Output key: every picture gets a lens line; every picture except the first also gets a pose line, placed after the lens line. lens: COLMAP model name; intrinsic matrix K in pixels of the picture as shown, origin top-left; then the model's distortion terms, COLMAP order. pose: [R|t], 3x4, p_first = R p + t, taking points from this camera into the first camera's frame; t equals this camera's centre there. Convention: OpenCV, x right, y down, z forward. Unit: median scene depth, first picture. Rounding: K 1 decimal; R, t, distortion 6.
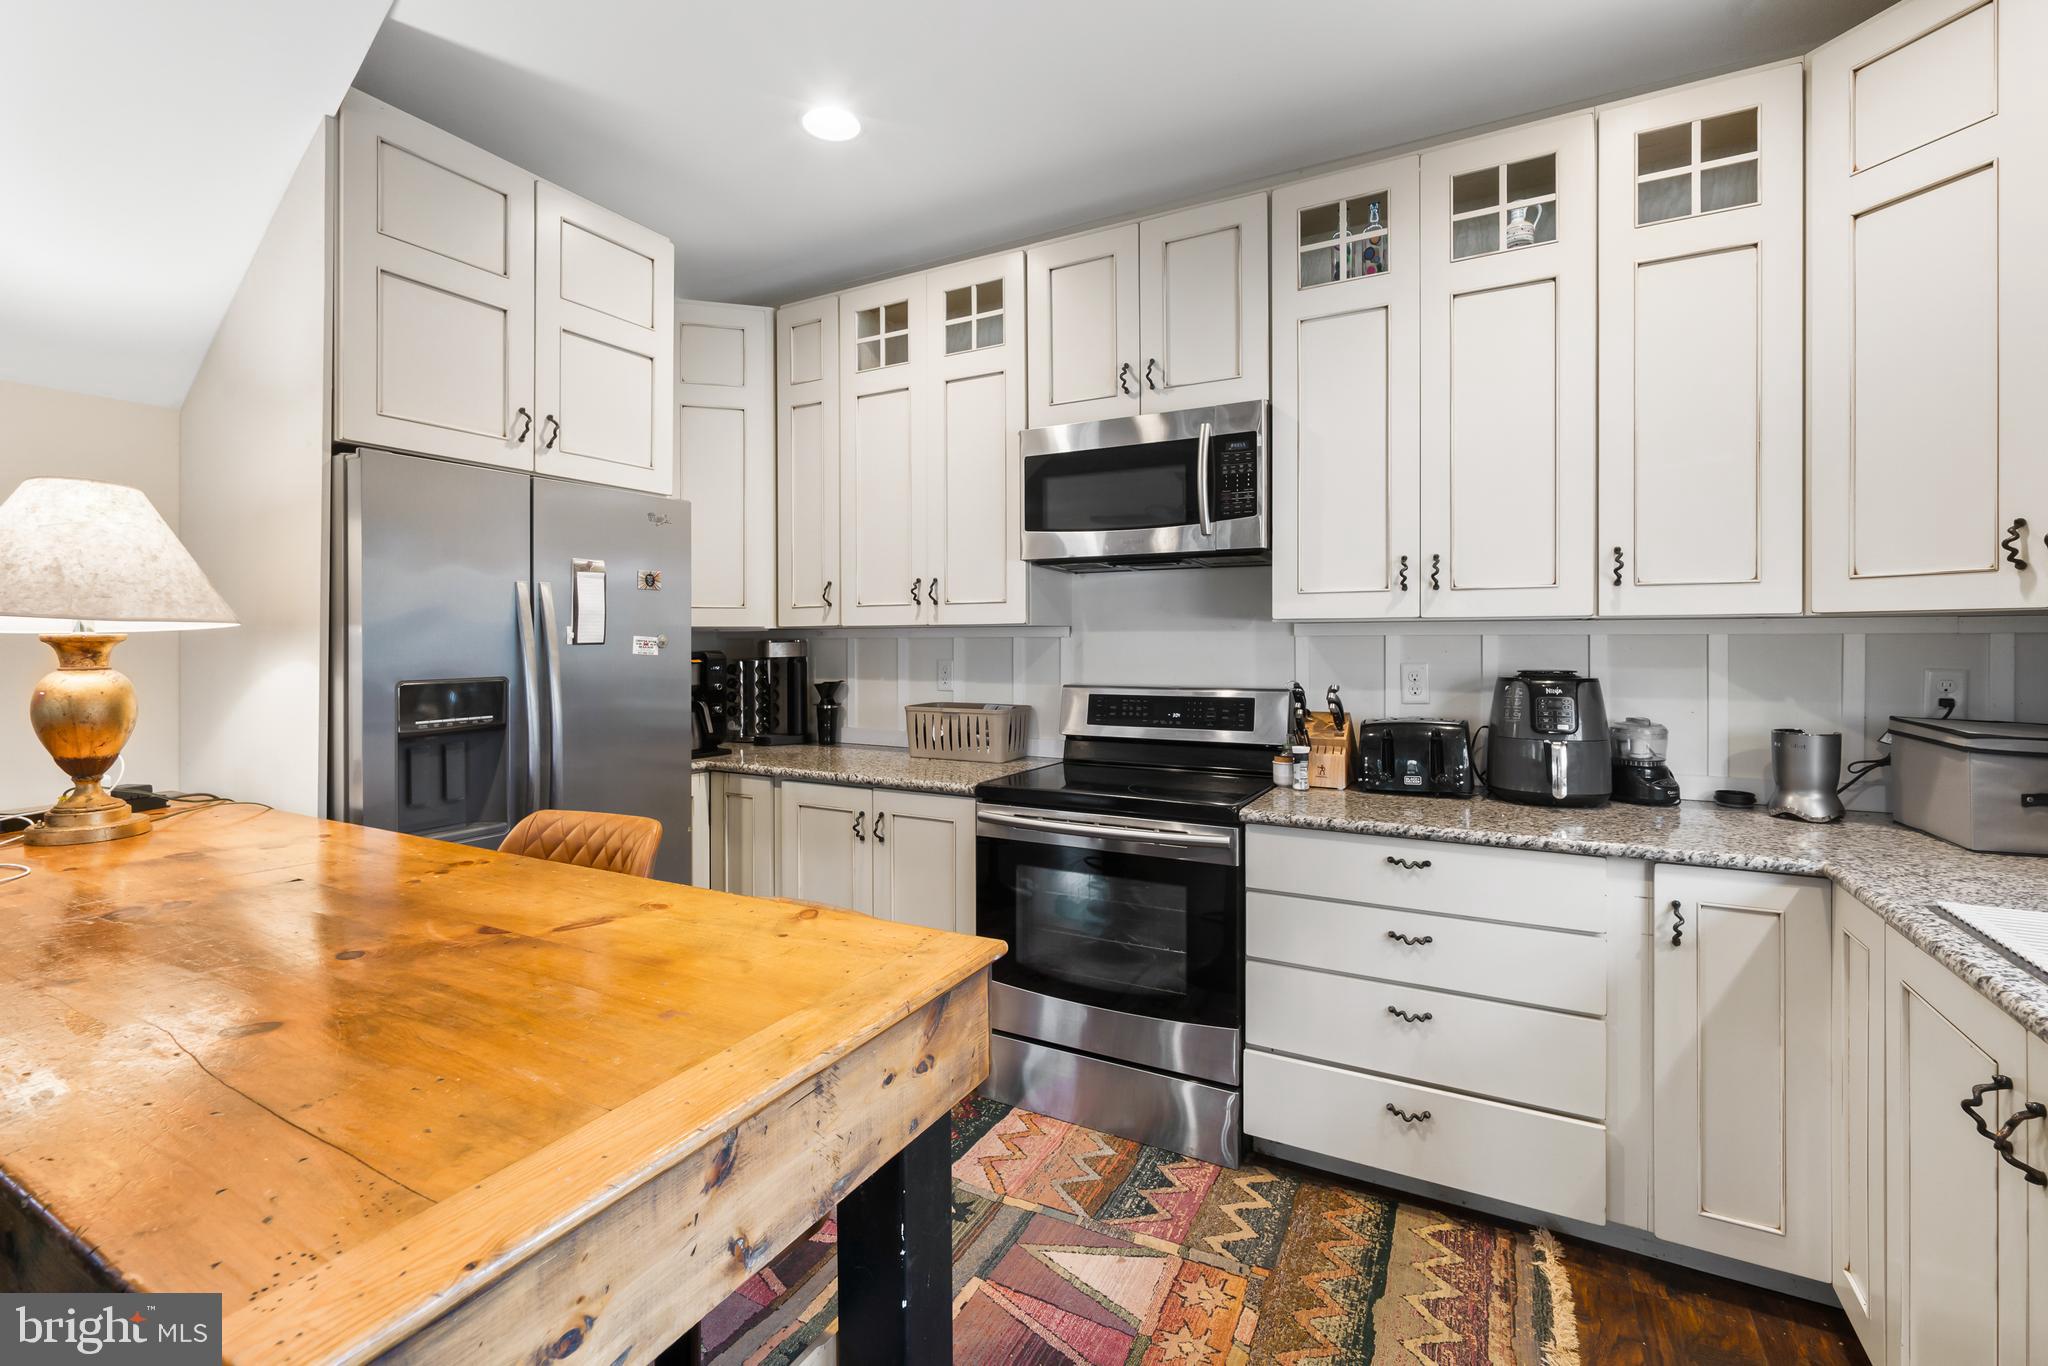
lens RADIAL K [[871.4, 0, 1026.1], [0, 871.4, 661.1], [0, 0, 1]] dist [-0.010595, -0.000190]
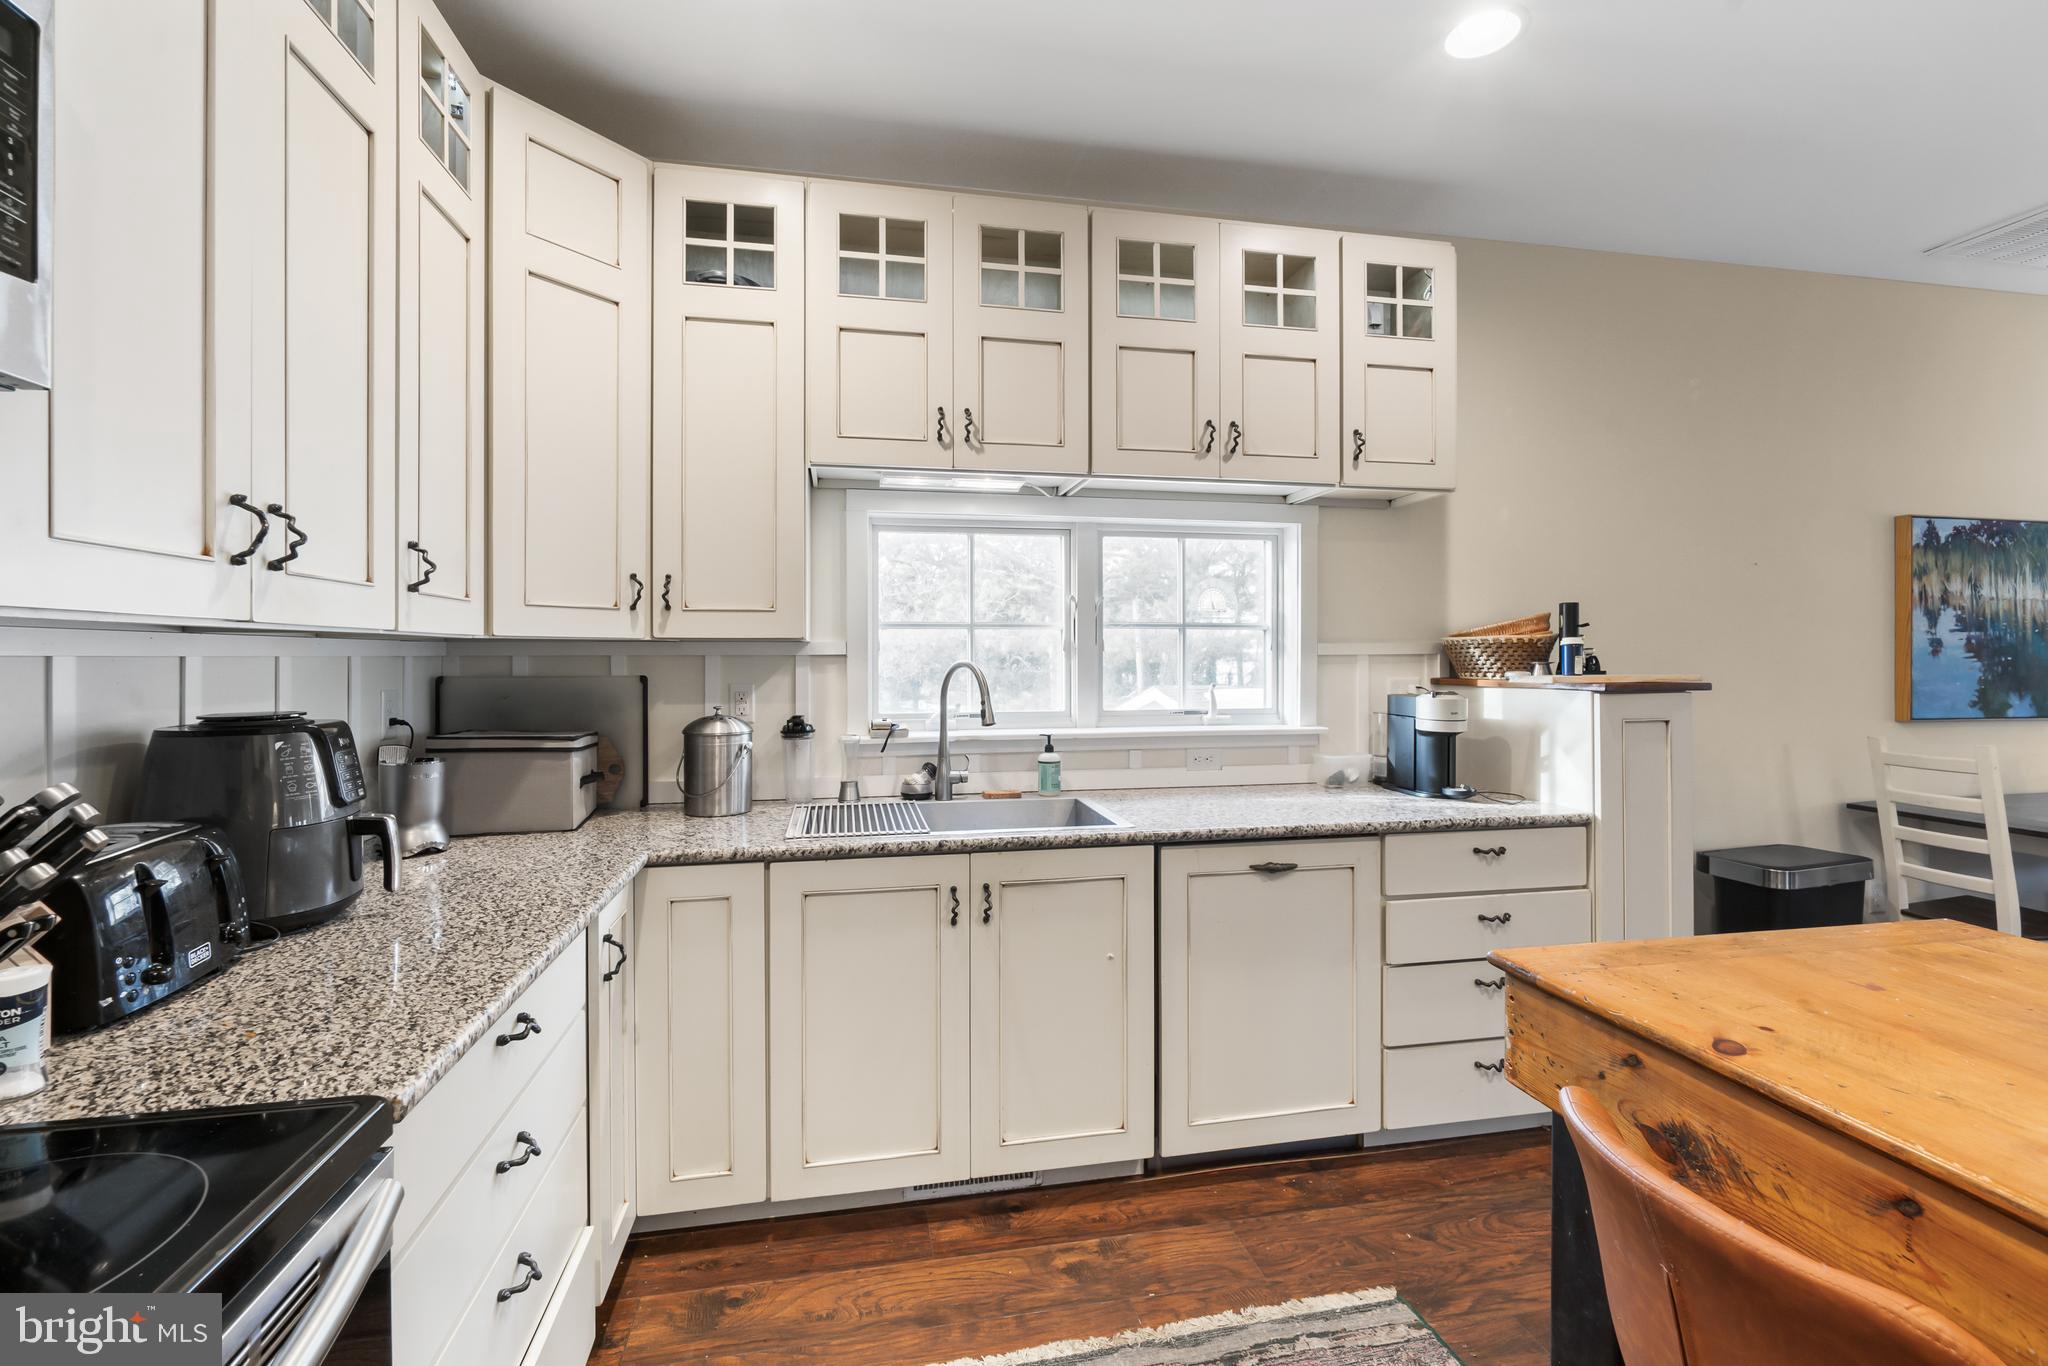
lens RADIAL K [[923.0, 0, 1024.0], [0, 923.0, 683.0], [0, 0, 1]] dist [-0.024336, -0.000006]
pose [[0.771438, -0.009001, 0.636240, -0.382132], [0.009940, 0.999948, 0.002095, -0.002361], [-0.636226, 0.004708, 0.771488, 0.202973]]
